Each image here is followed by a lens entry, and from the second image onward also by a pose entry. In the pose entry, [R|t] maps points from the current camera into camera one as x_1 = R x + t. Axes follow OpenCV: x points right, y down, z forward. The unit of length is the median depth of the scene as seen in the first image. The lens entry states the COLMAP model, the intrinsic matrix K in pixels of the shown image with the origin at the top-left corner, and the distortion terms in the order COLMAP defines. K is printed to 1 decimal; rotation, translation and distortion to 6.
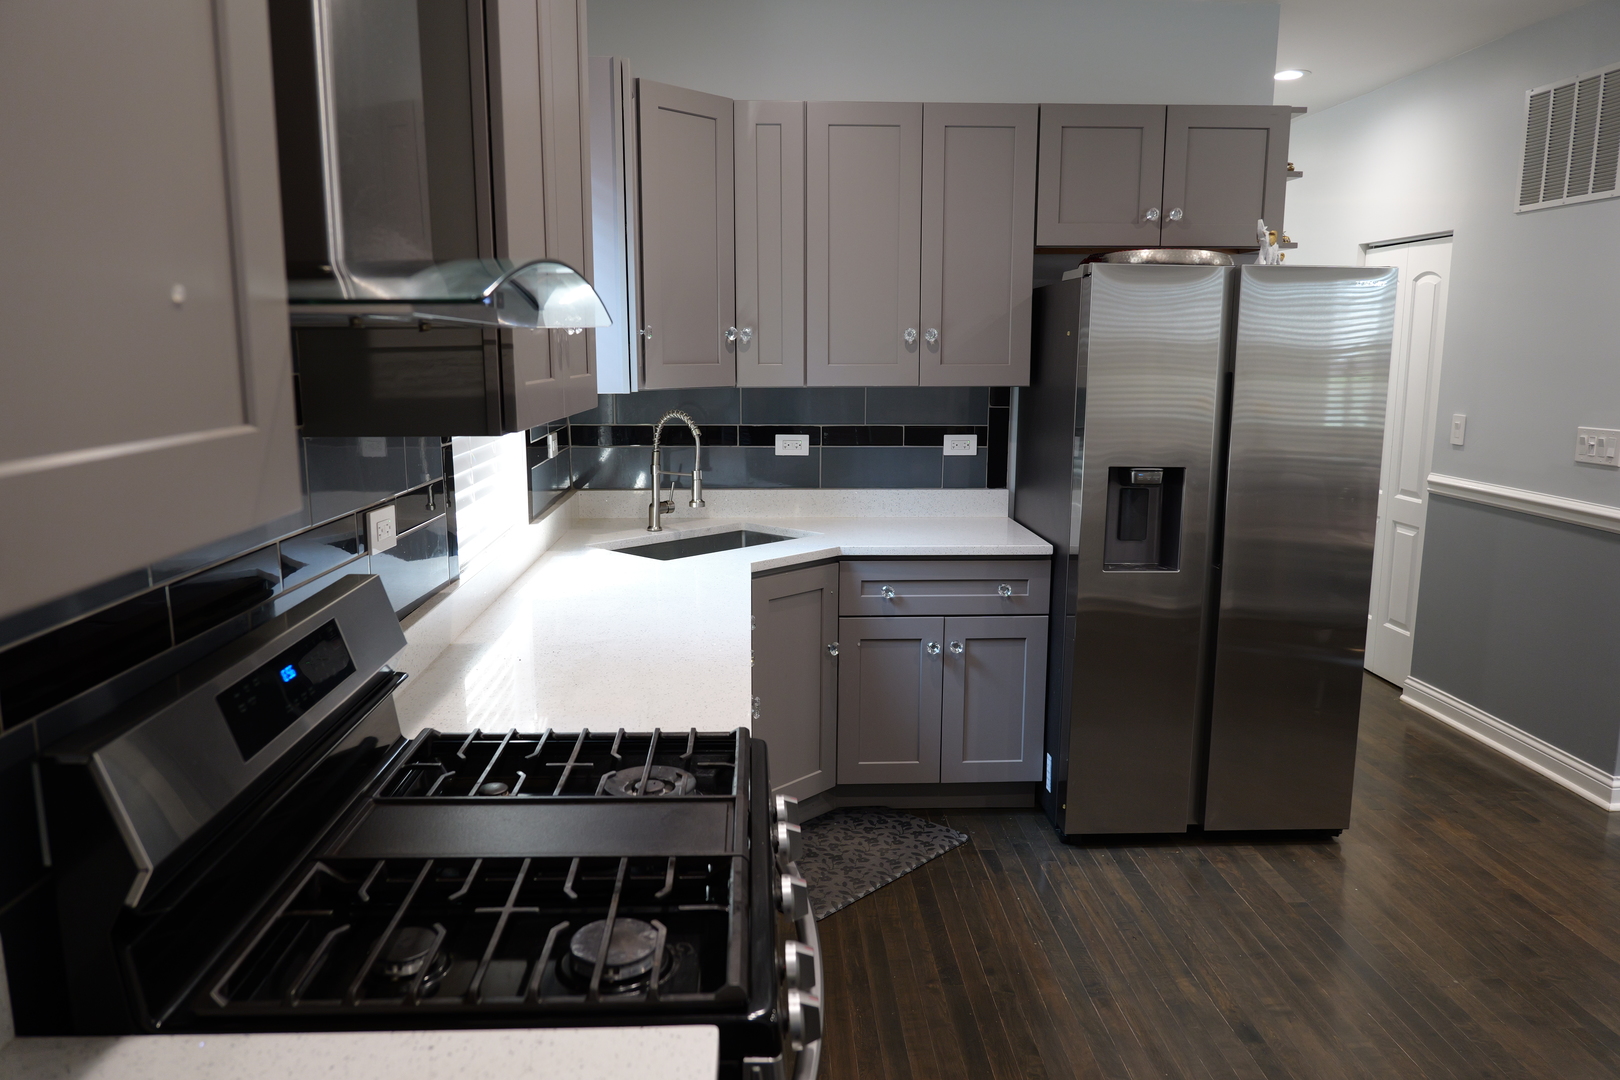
lens RADIAL K [[1138.2, 0, 799.3], [0, 1138.2, 544.4], [0, 0, 1]] dist [-0.011104, -0.002504]
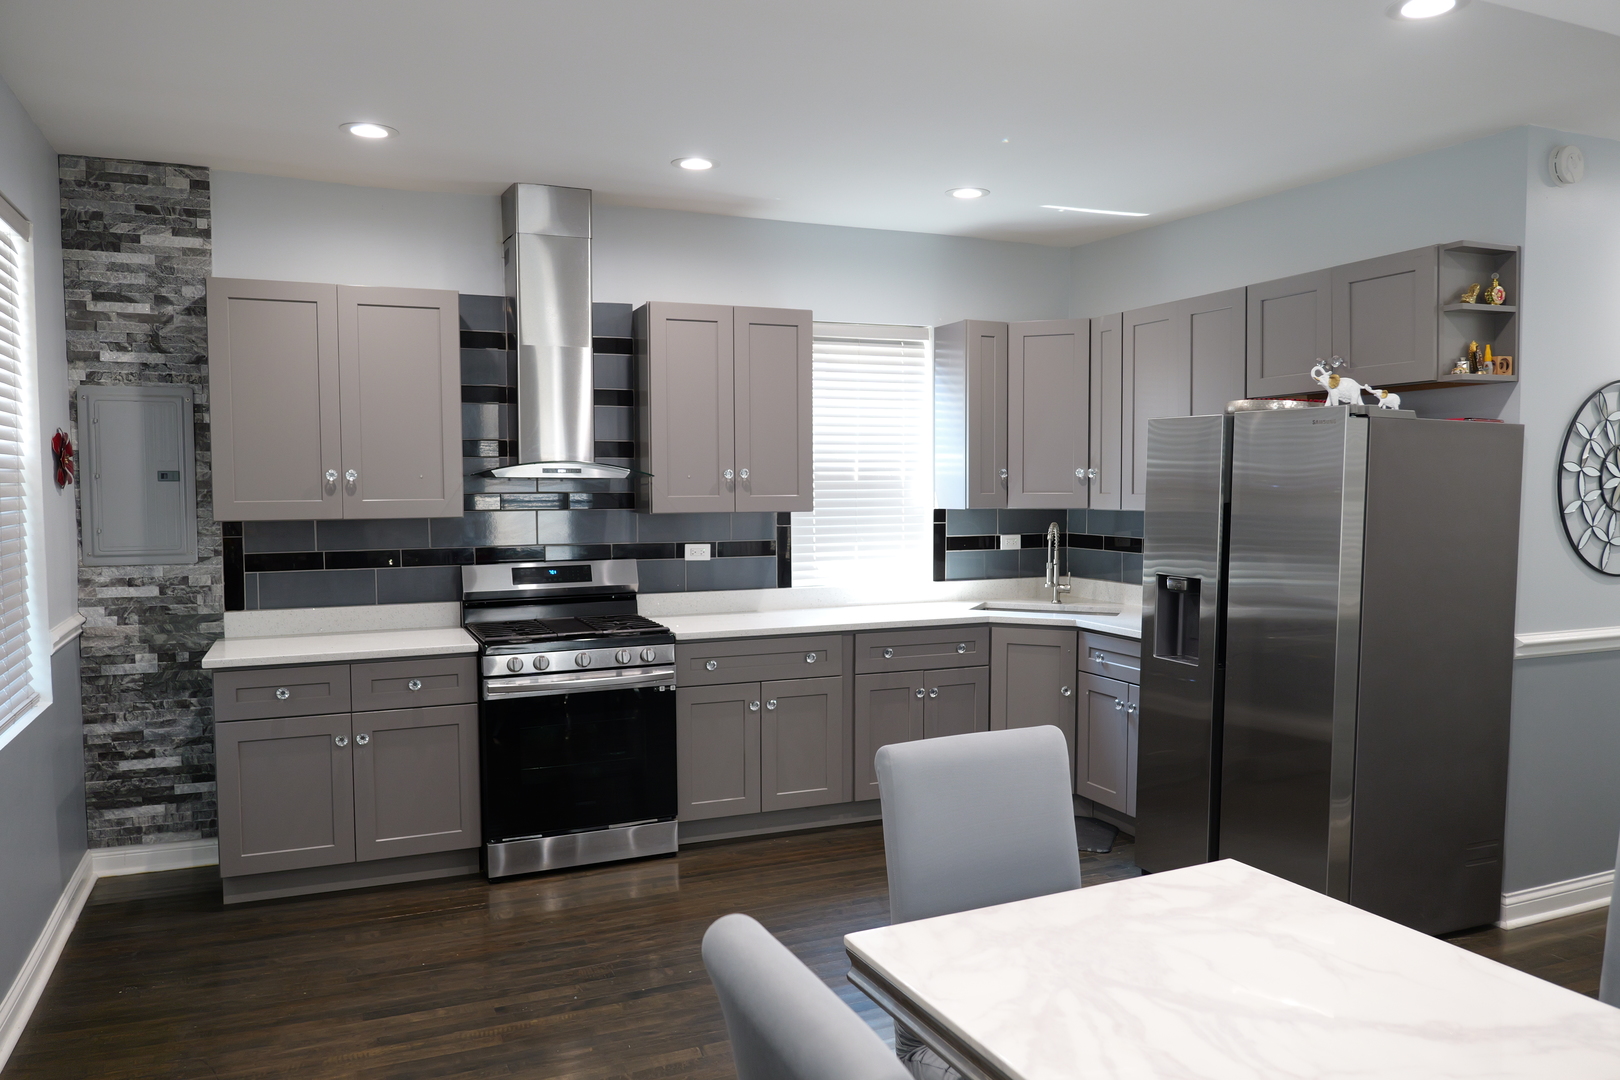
lens RADIAL K [[1168.5, 0, 809.5], [0, 1168.5, 541.4], [0, 0, 1]] dist [-0.017942, -0.001082]
pose [[0.359833, 0.051134, -0.931614, 1.305951], [-0.156002, 0.987738, -0.006040, -0.035136], [0.919882, 0.147507, 0.363398, 0.153087]]
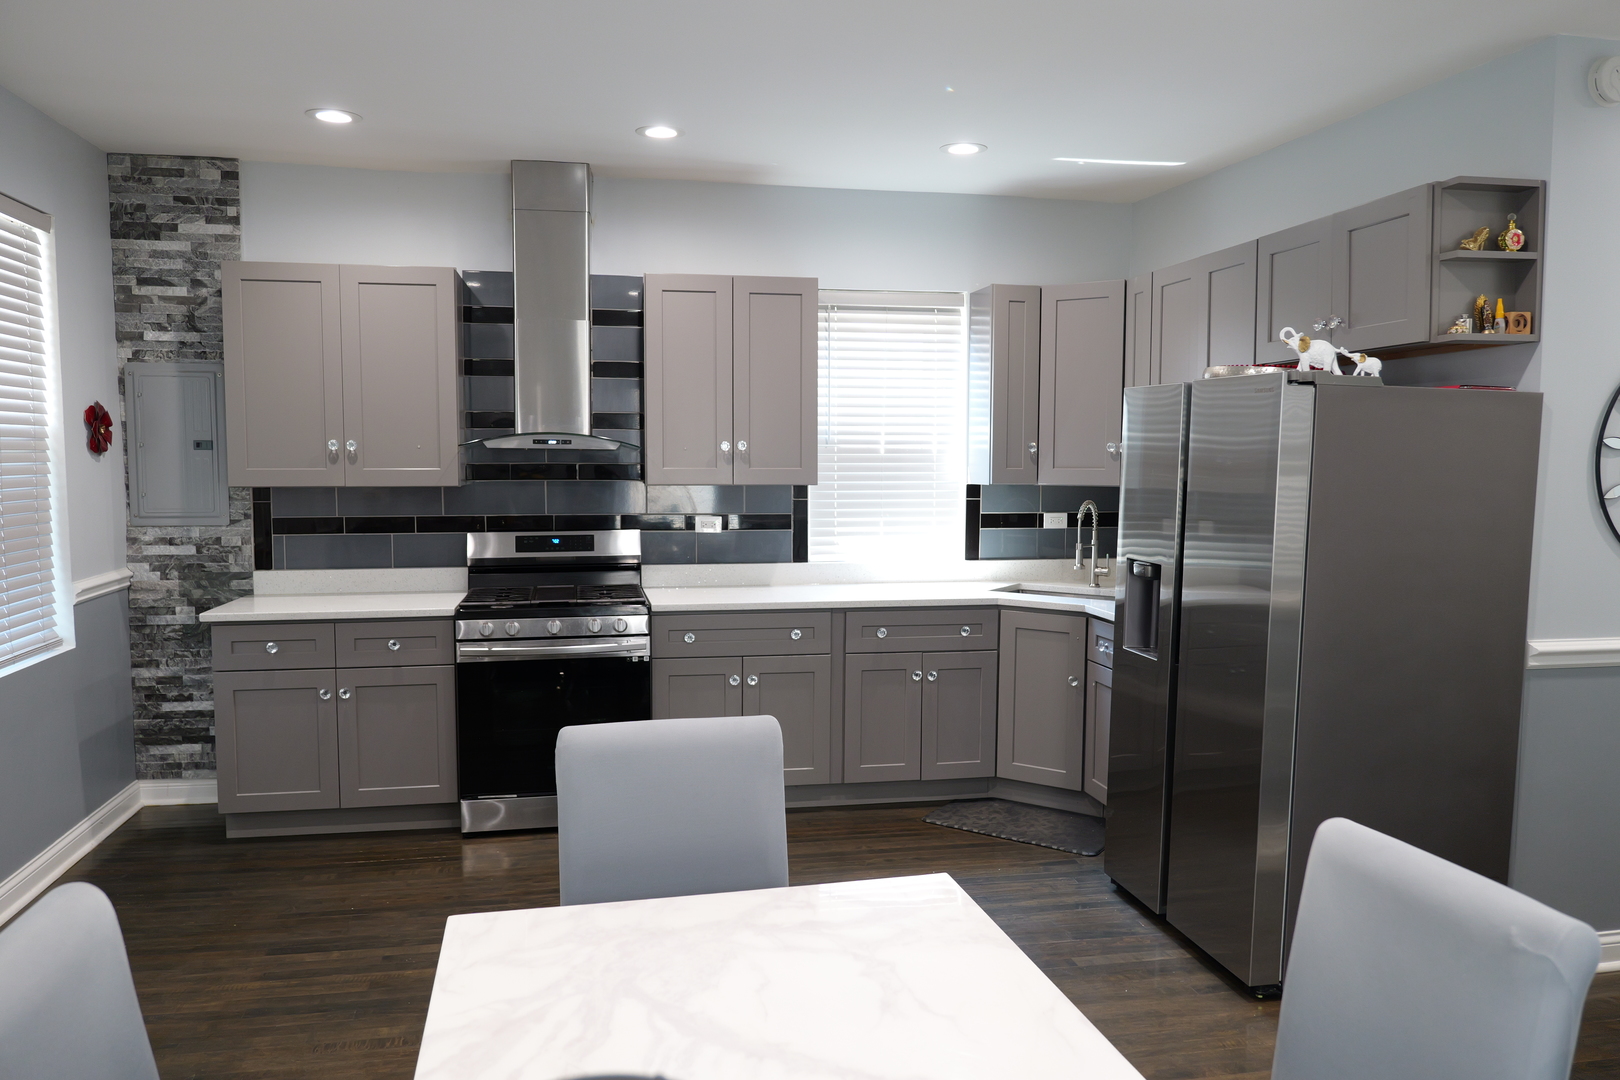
lens RADIAL K [[1168.5, 0, 804.1], [0, 1168.5, 541.3], [0, 0, 1]] dist [-0.017942, -0.001082]
pose [[0.152512, 0.078910, -0.985146, 1.354840], [-0.171602, 0.983781, 0.052235, -0.088259], [0.973290, 0.161087, 0.163579, 0.458941]]
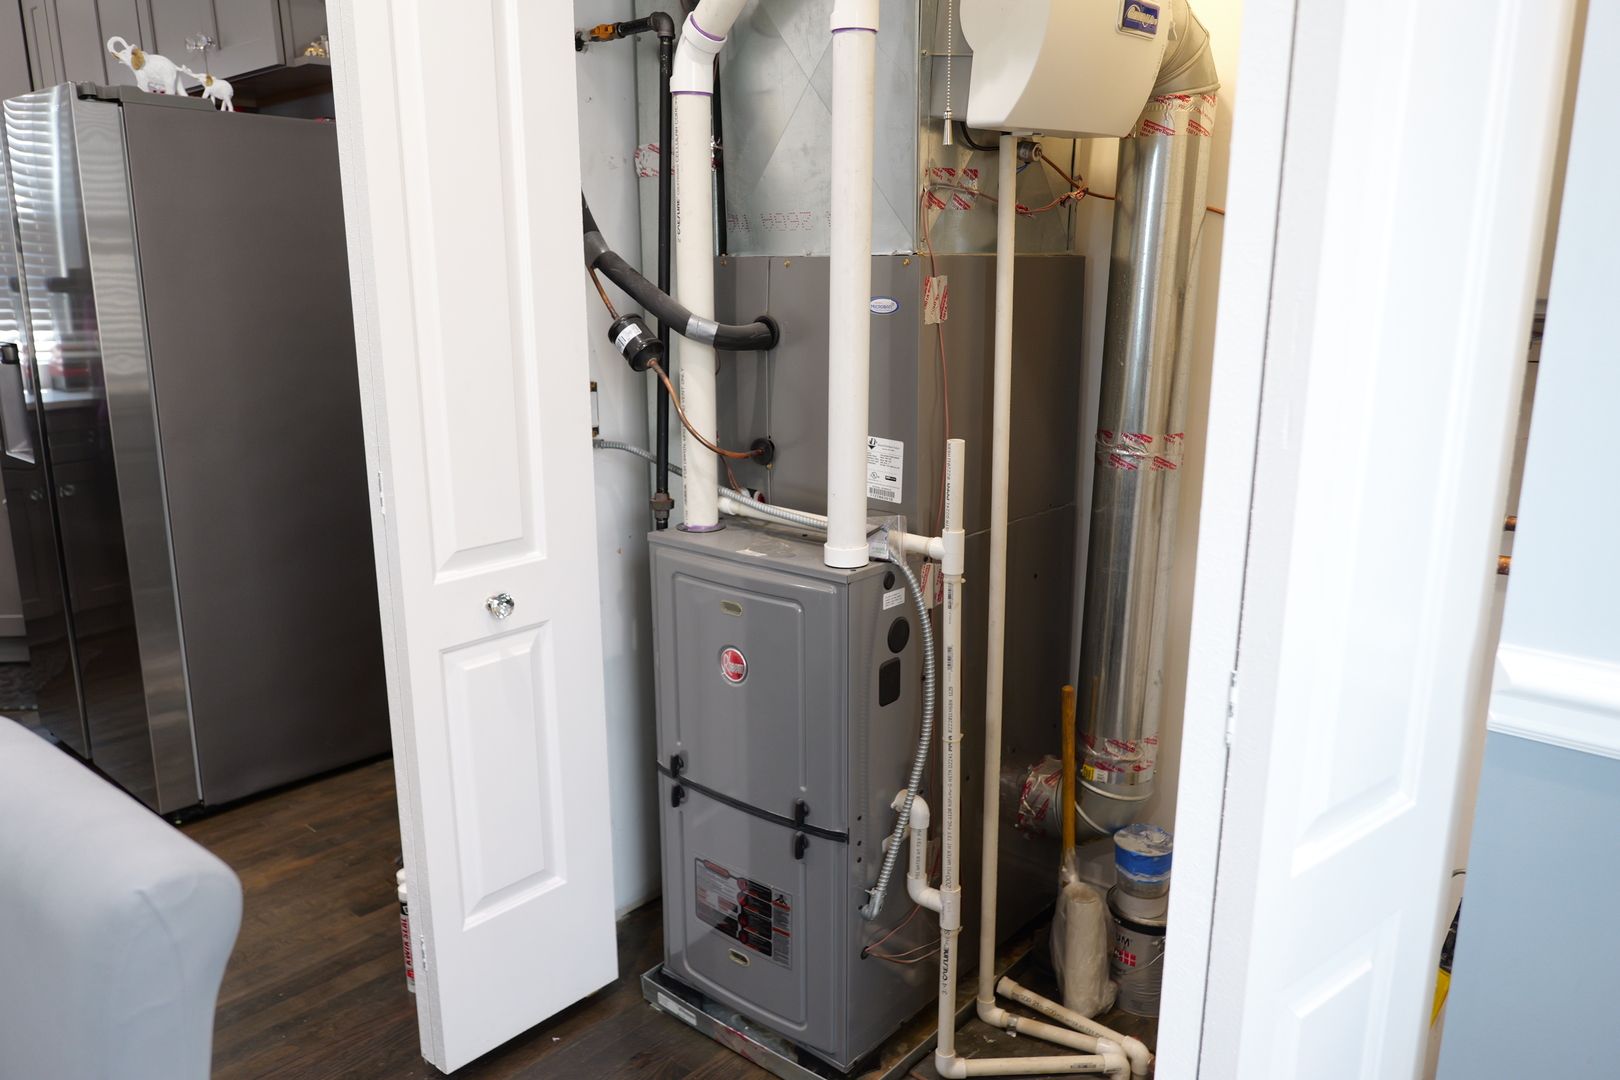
lens RADIAL K [[1168.5, 0, 811.7], [0, 1168.5, 539.0], [0, 0, 1]] dist [-0.017942, -0.001082]
pose [[0.726548, 0.163734, -0.667322, 1.359989], [-0.119199, 0.986502, 0.112269, -0.092113], [0.676697, -0.002024, 0.736258, 0.734035]]
